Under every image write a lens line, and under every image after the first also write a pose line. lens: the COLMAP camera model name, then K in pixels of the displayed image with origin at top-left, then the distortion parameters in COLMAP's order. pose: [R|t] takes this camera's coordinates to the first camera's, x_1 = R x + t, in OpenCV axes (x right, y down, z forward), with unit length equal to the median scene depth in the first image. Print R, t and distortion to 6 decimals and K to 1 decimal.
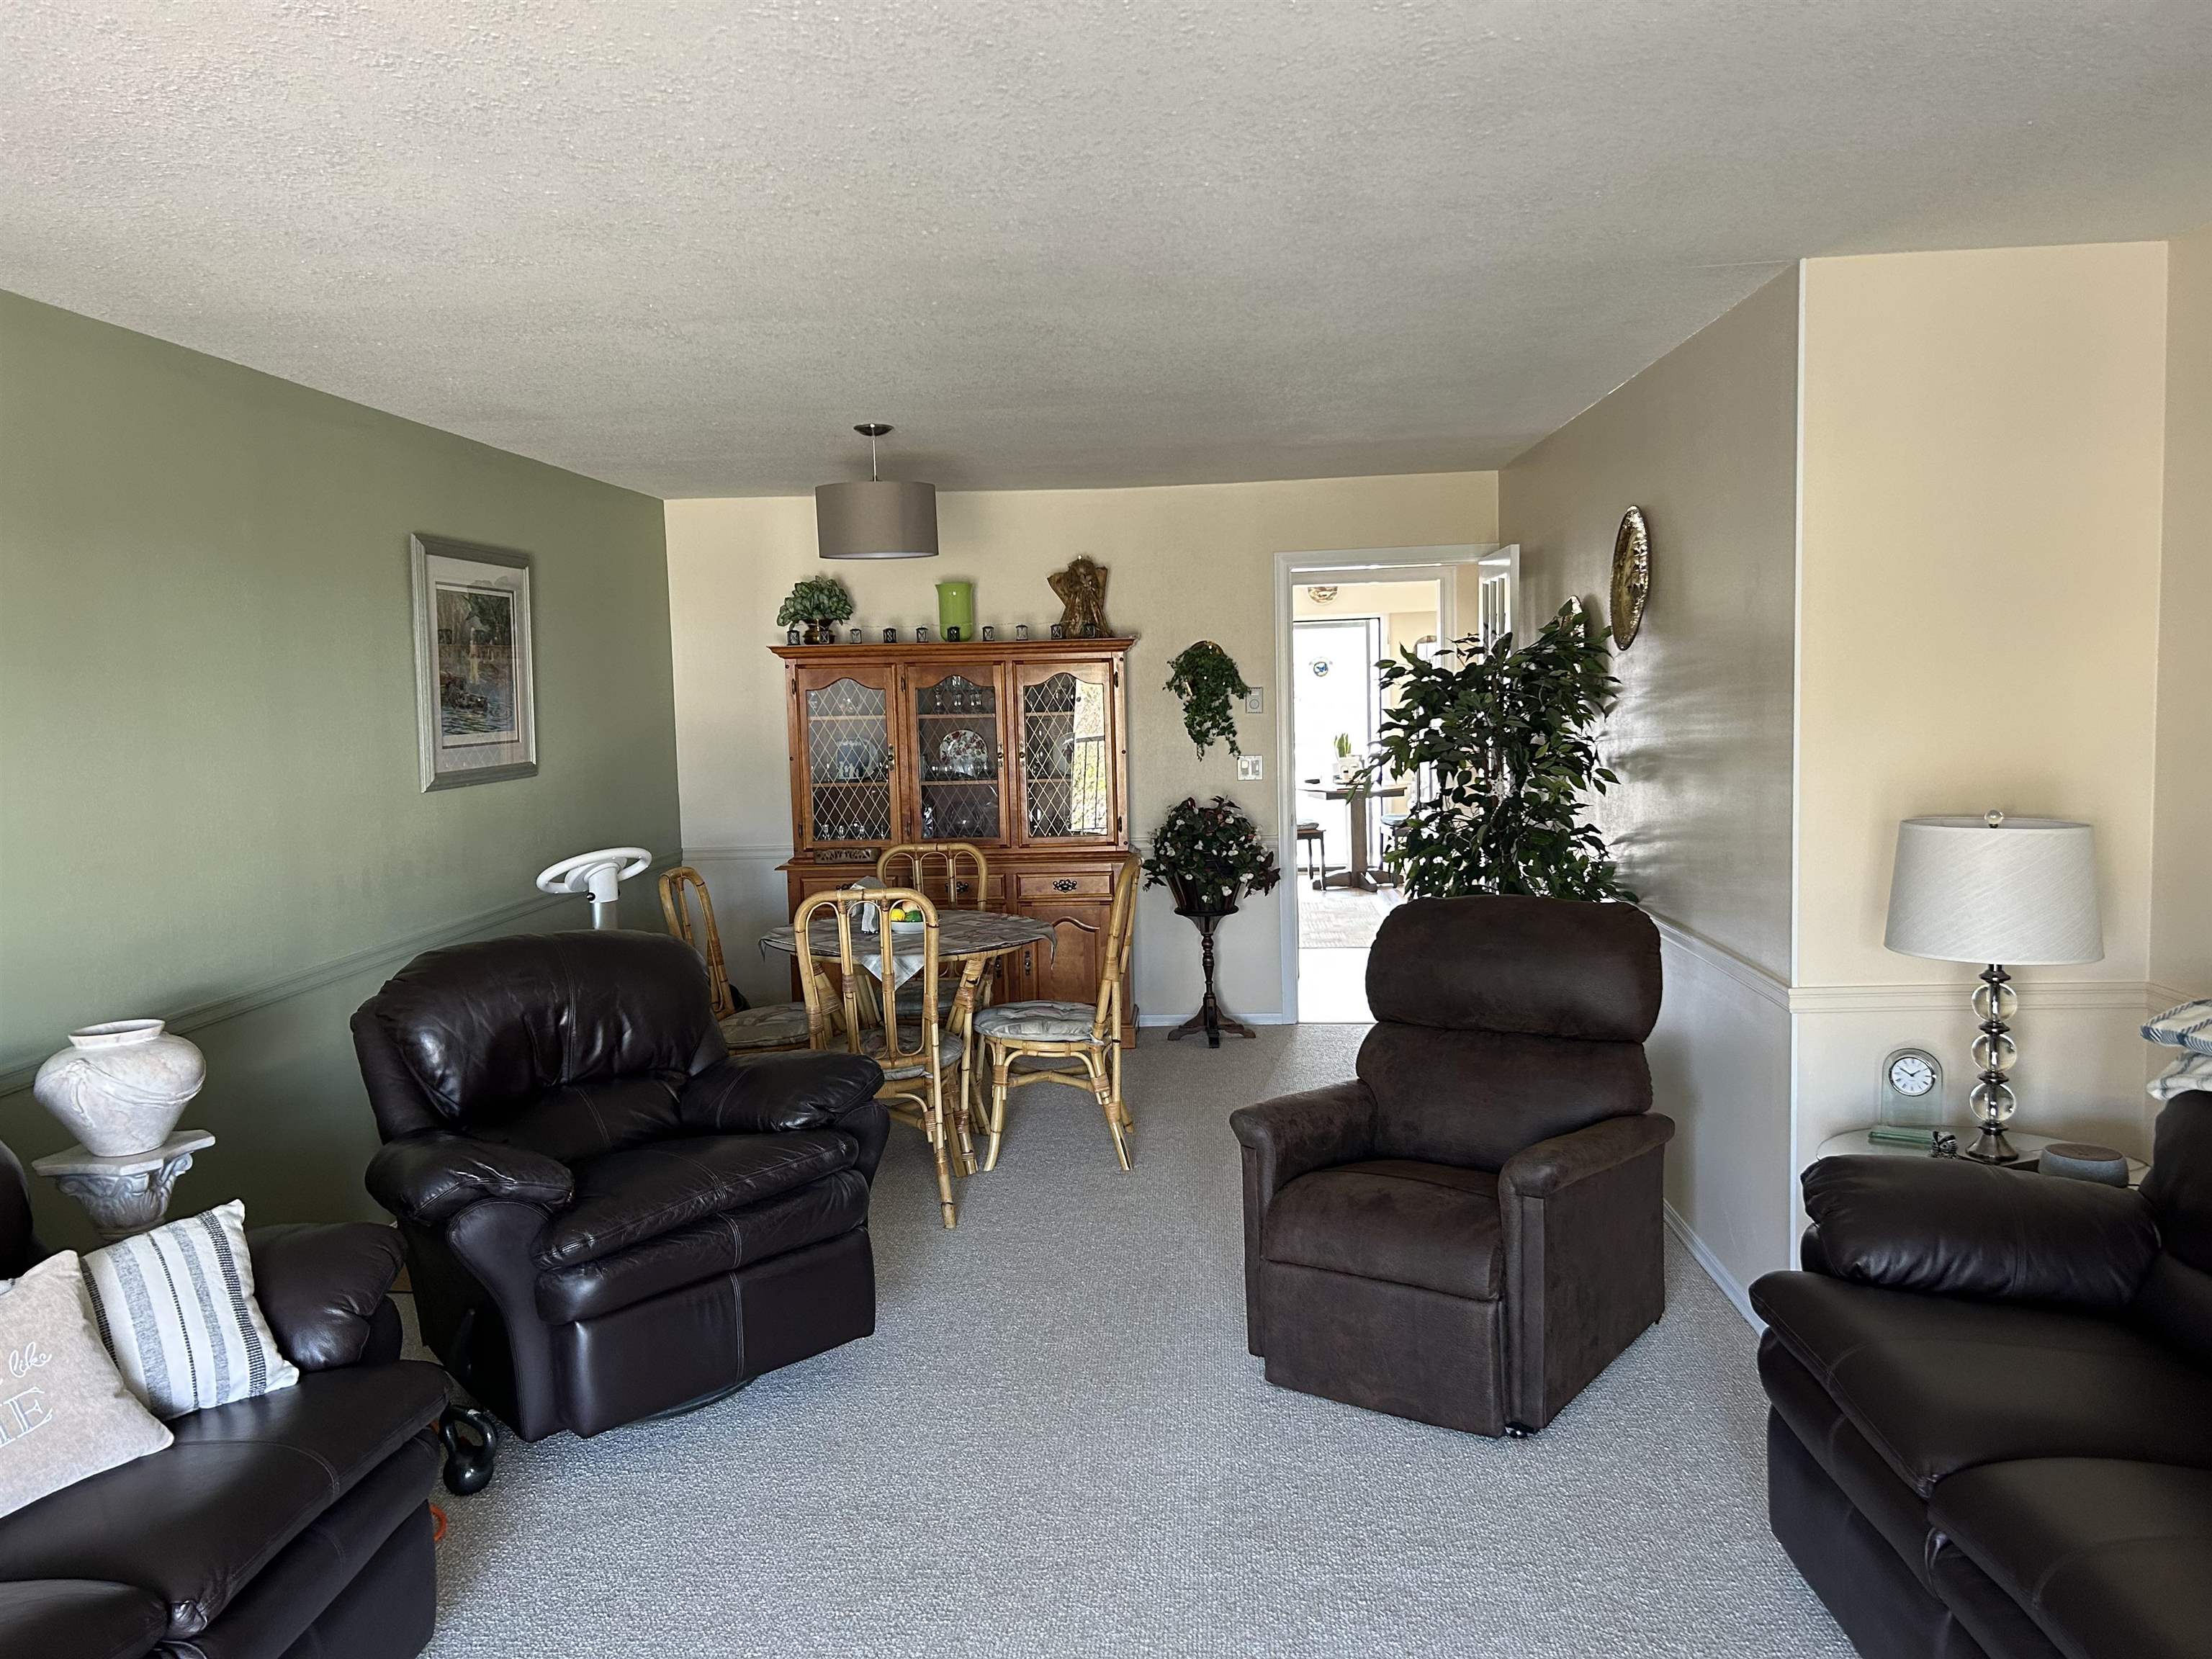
lens RADIAL K [[1663.8, 0, 1124.8], [0, 1663.8, 830.7], [0, 0, 1]] dist [0.052652, -0.056792]
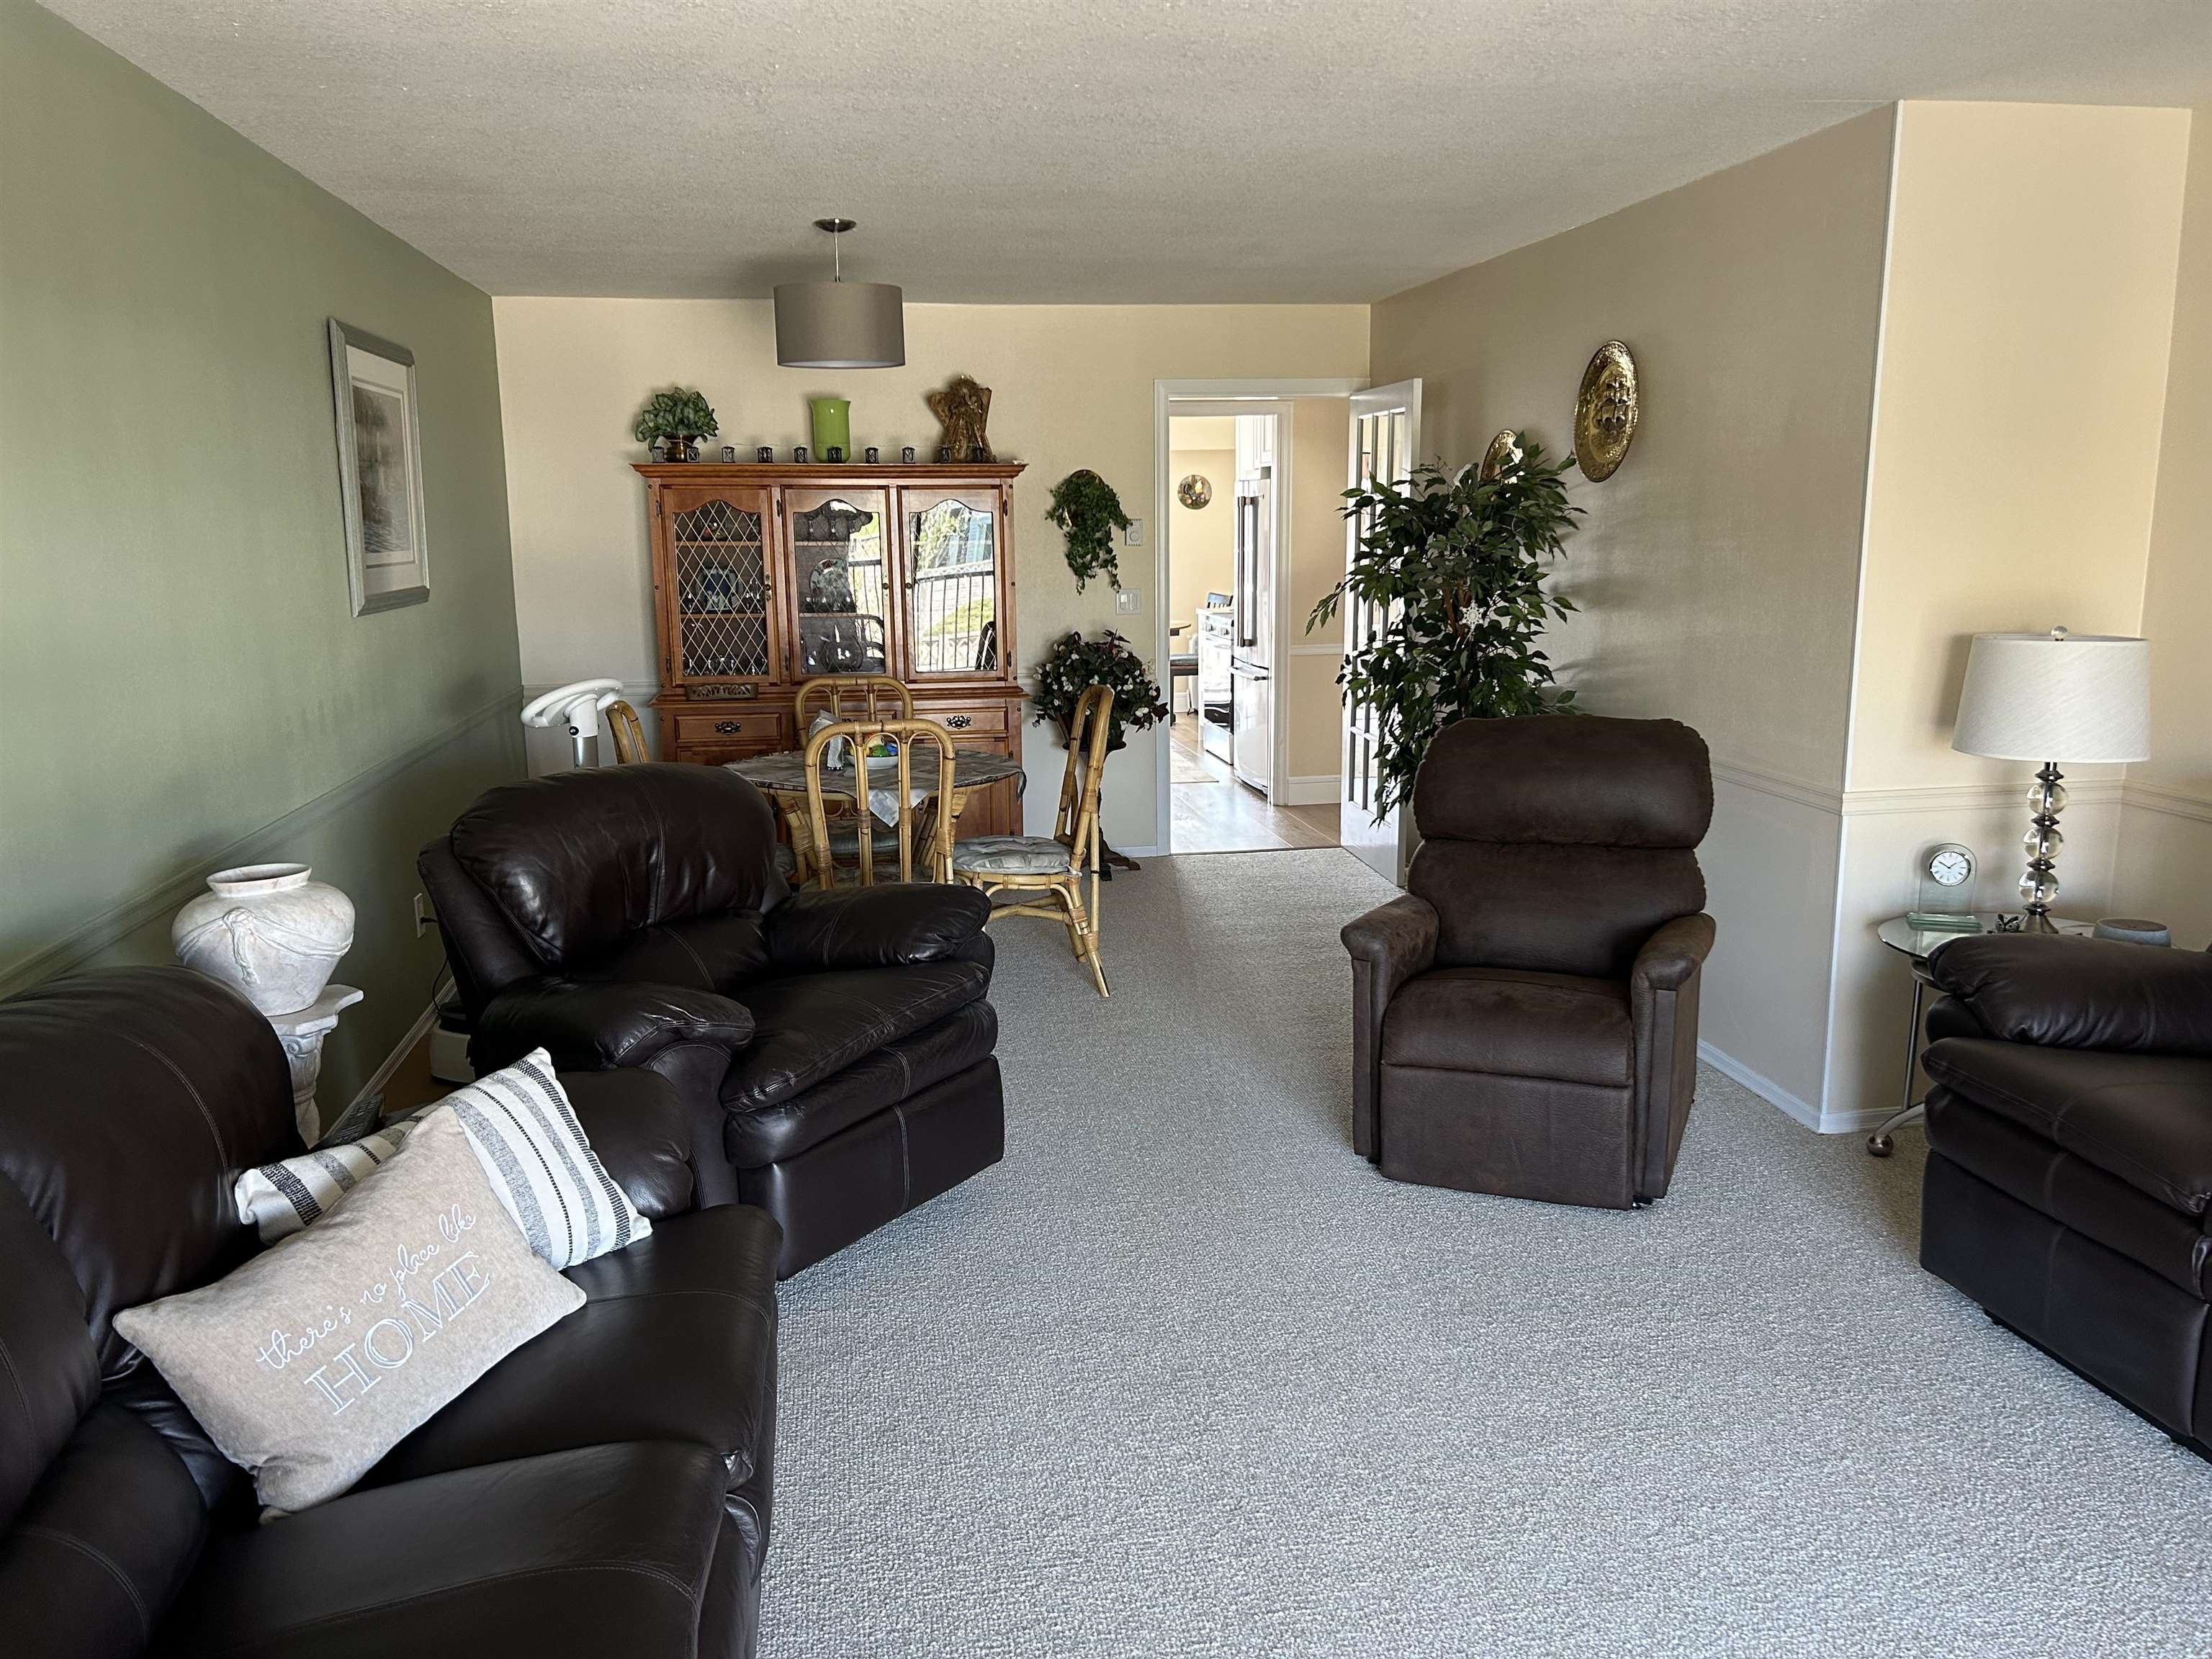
lens RADIAL K [[1663.8, 0, 1117.3], [0, 1663.8, 845.1], [0, 0, 1]] dist [0.052652, -0.056792]
pose [[0.973944, -0.028234, 0.225022, -0.286555], [0.005794, 0.994994, 0.099766, 0.014358], [-0.226713, -0.095862, 0.969233, 0.038815]]
